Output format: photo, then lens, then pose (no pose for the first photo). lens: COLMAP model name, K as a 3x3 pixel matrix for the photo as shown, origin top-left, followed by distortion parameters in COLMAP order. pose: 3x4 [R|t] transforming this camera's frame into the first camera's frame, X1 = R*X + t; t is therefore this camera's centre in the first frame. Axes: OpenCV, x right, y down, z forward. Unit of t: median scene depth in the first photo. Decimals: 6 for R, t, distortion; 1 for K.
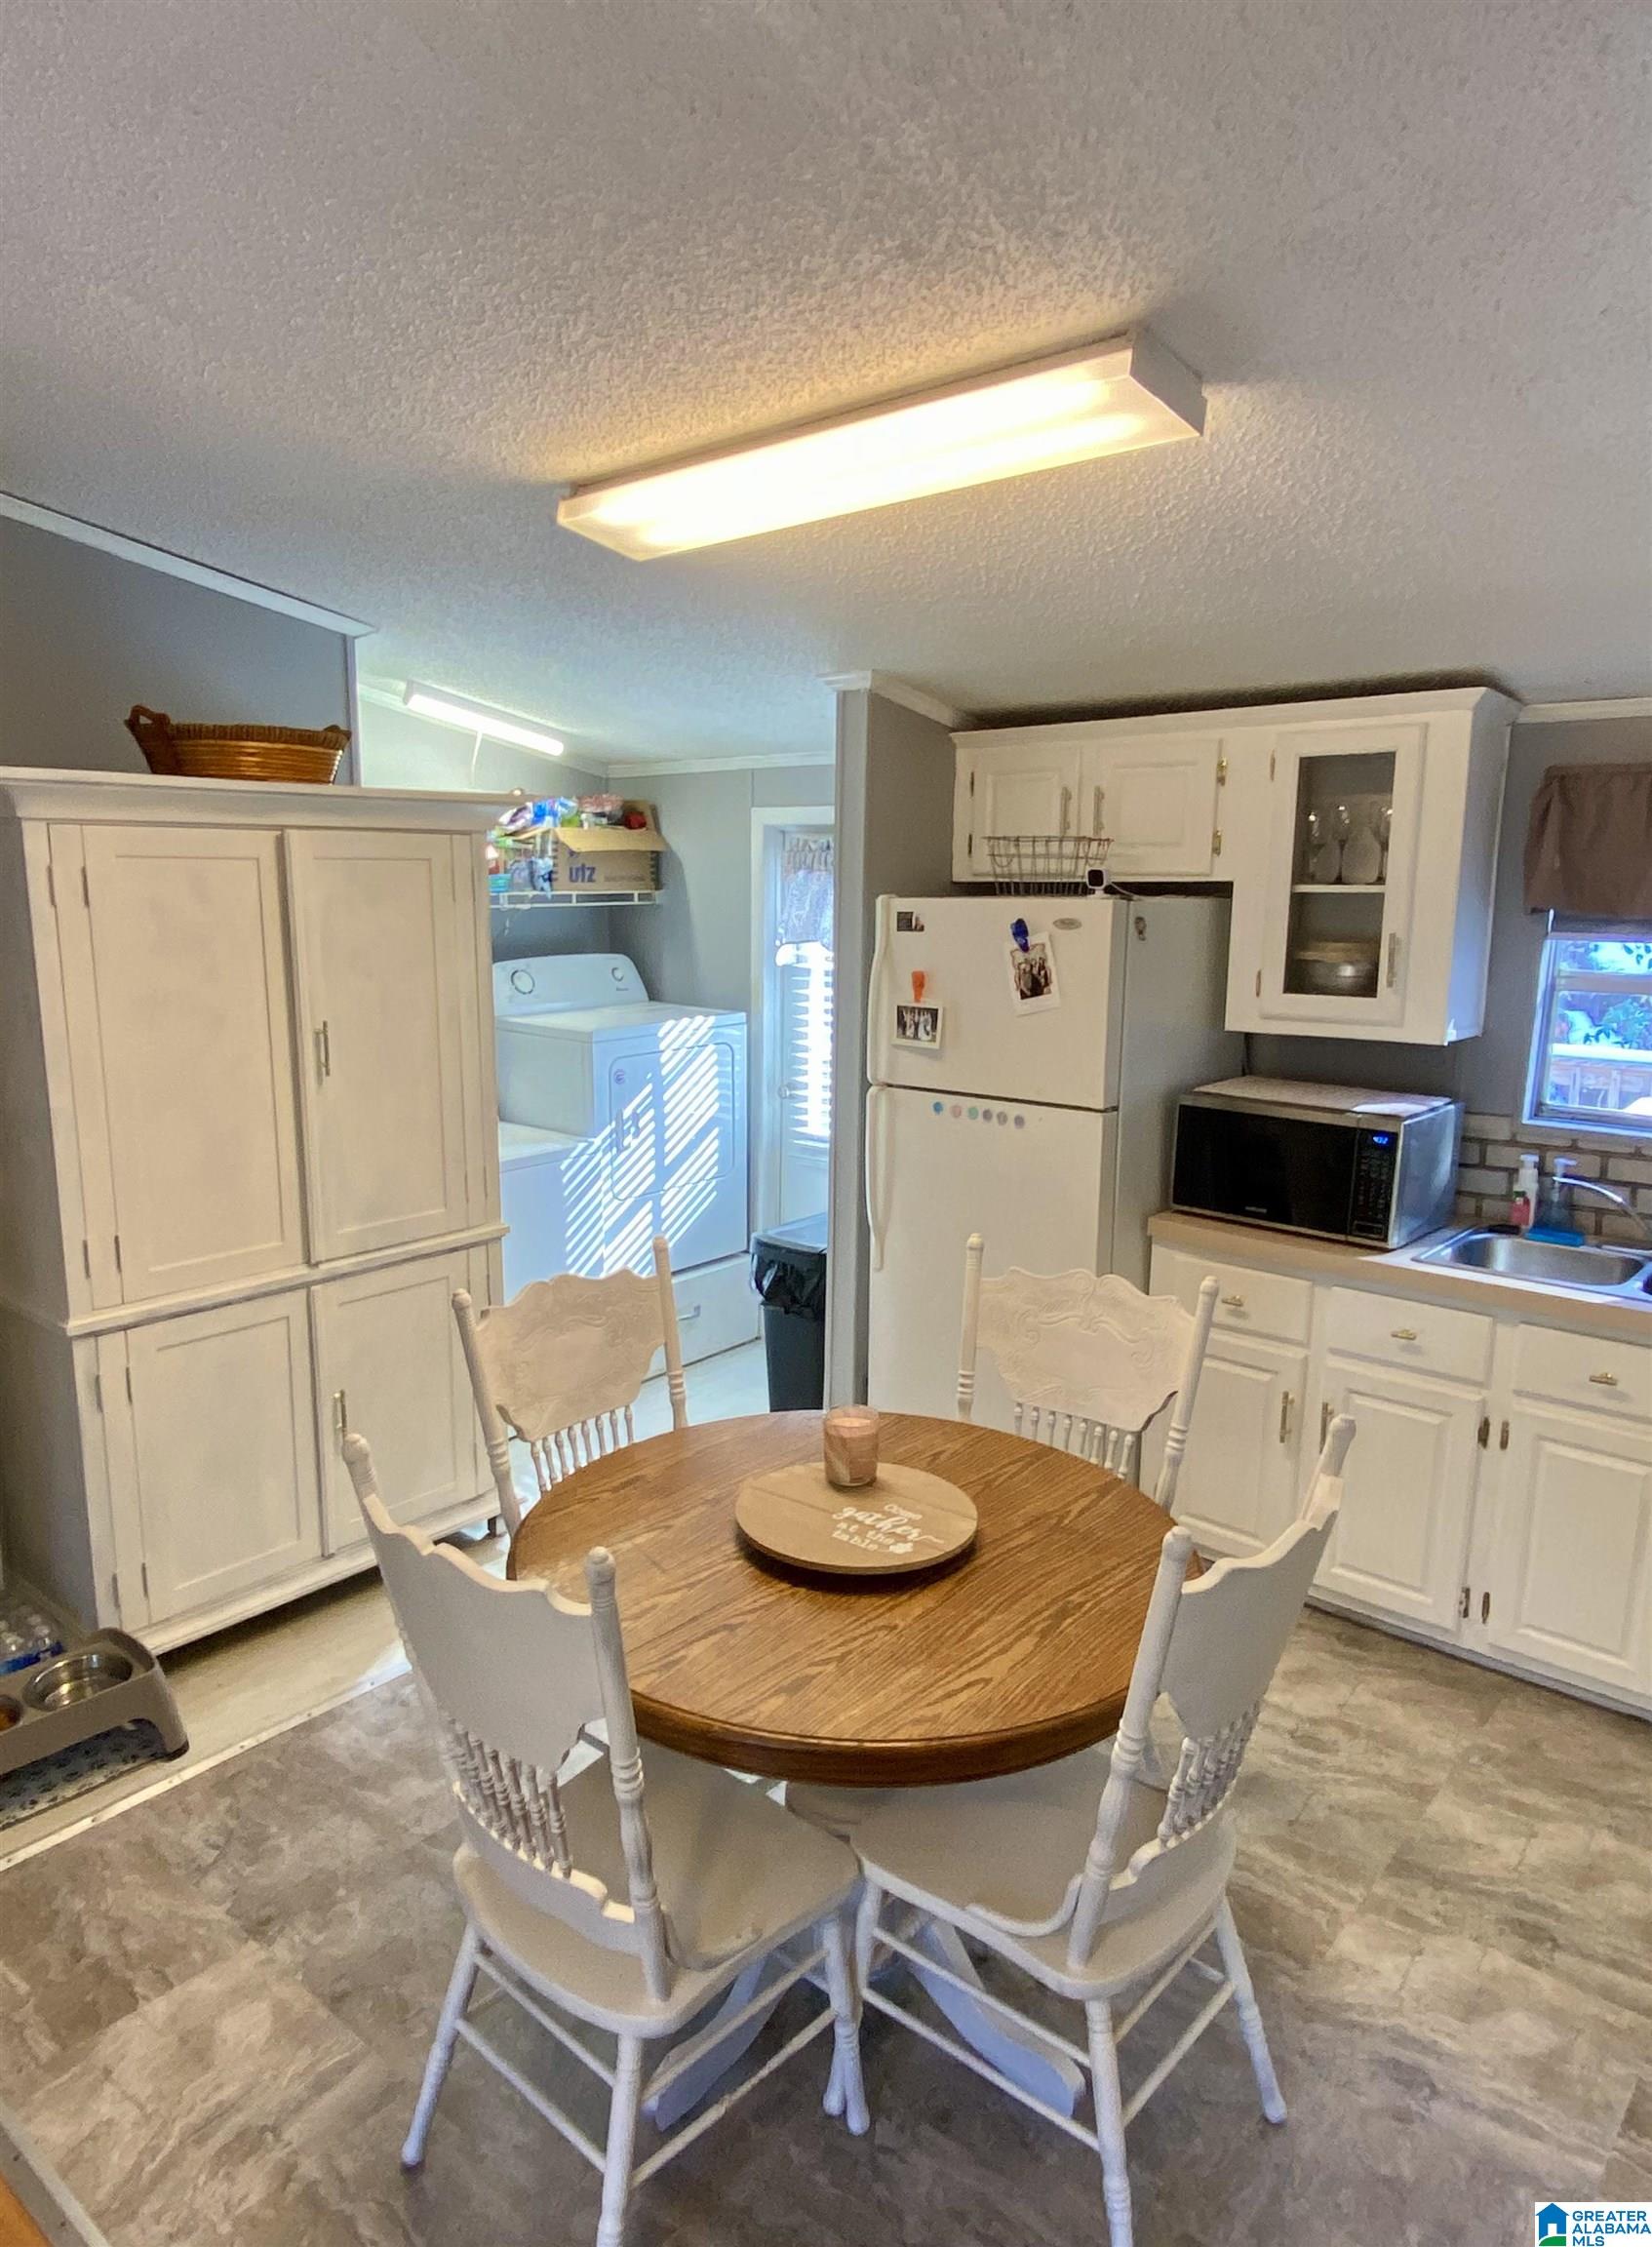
lens RADIAL K [[1443.2, 0, 826.0], [0, 1443.2, 1123.5], [0, 0, 1]] dist [0.000463, -0.000841]
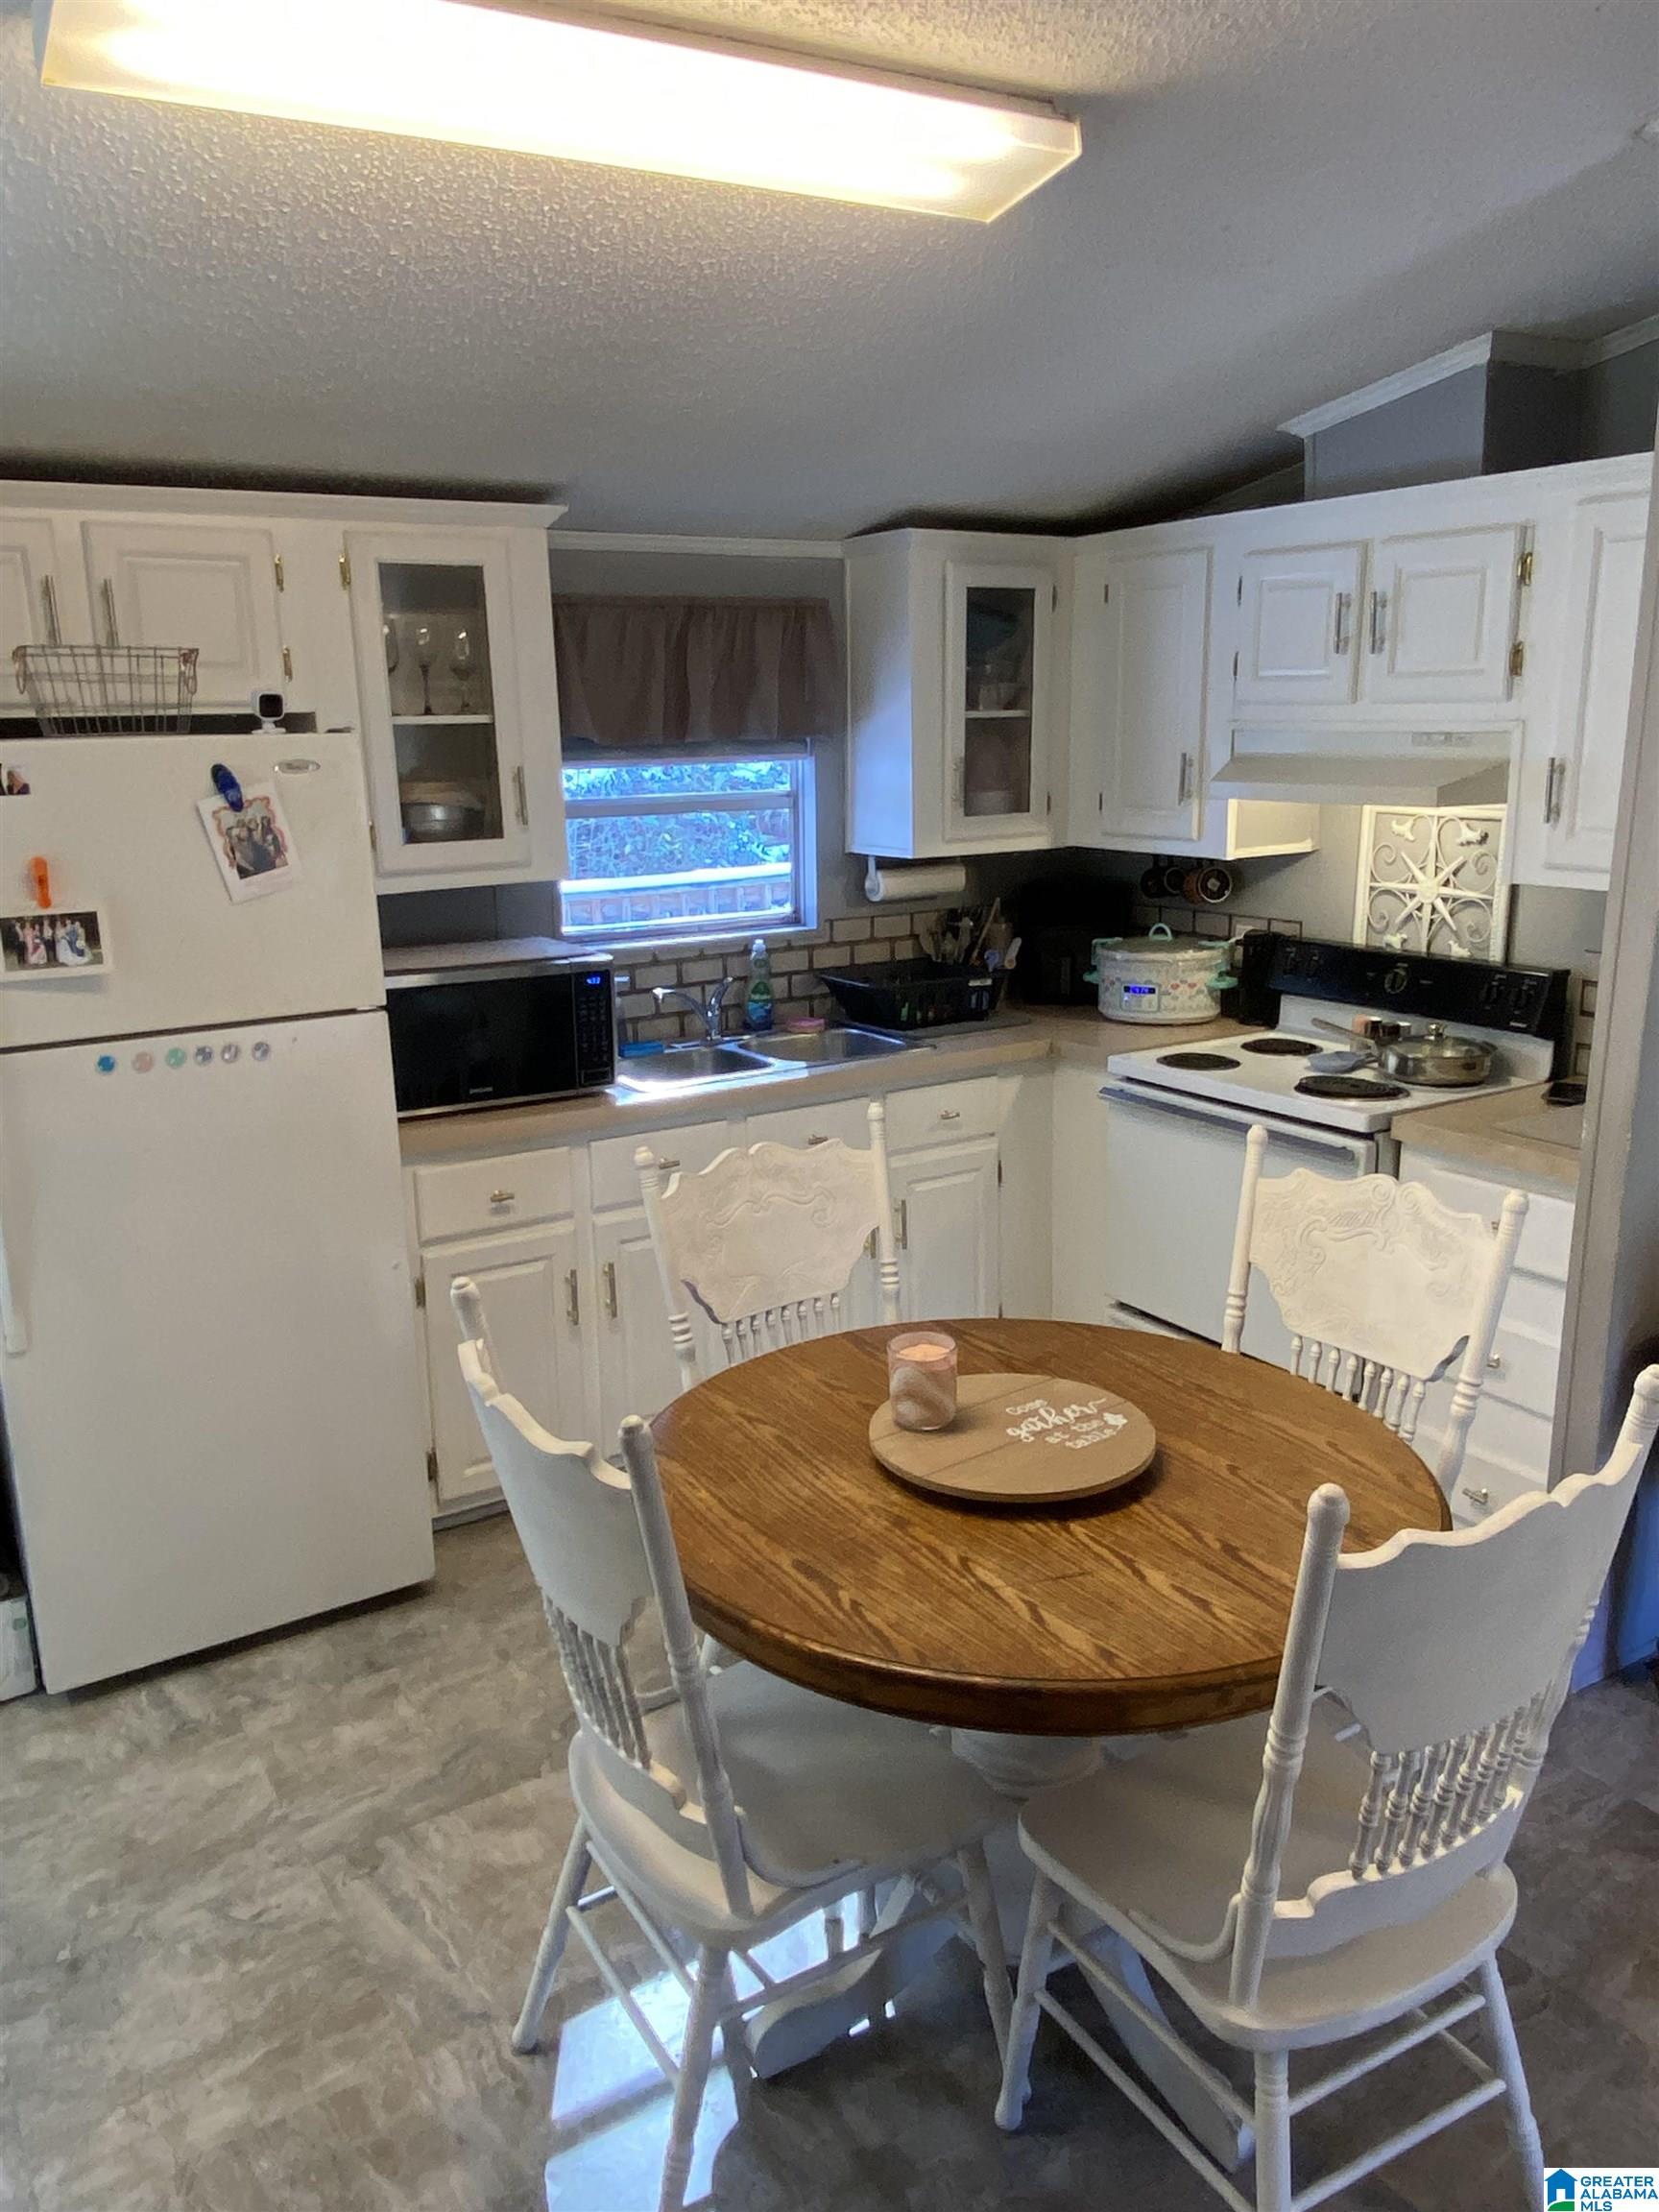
lens RADIAL K [[1562.7, 0, 829.5], [0, 1562.7, 1106.0], [0, 0, 1]] dist [-0.002195, 0.001353]
pose [[0.279024, -0.233731, 0.931405, -0.529282], [0.182933, 0.965102, 0.187385, -0.070144], [-0.942699, 0.118100, 0.312043, 0.507892]]
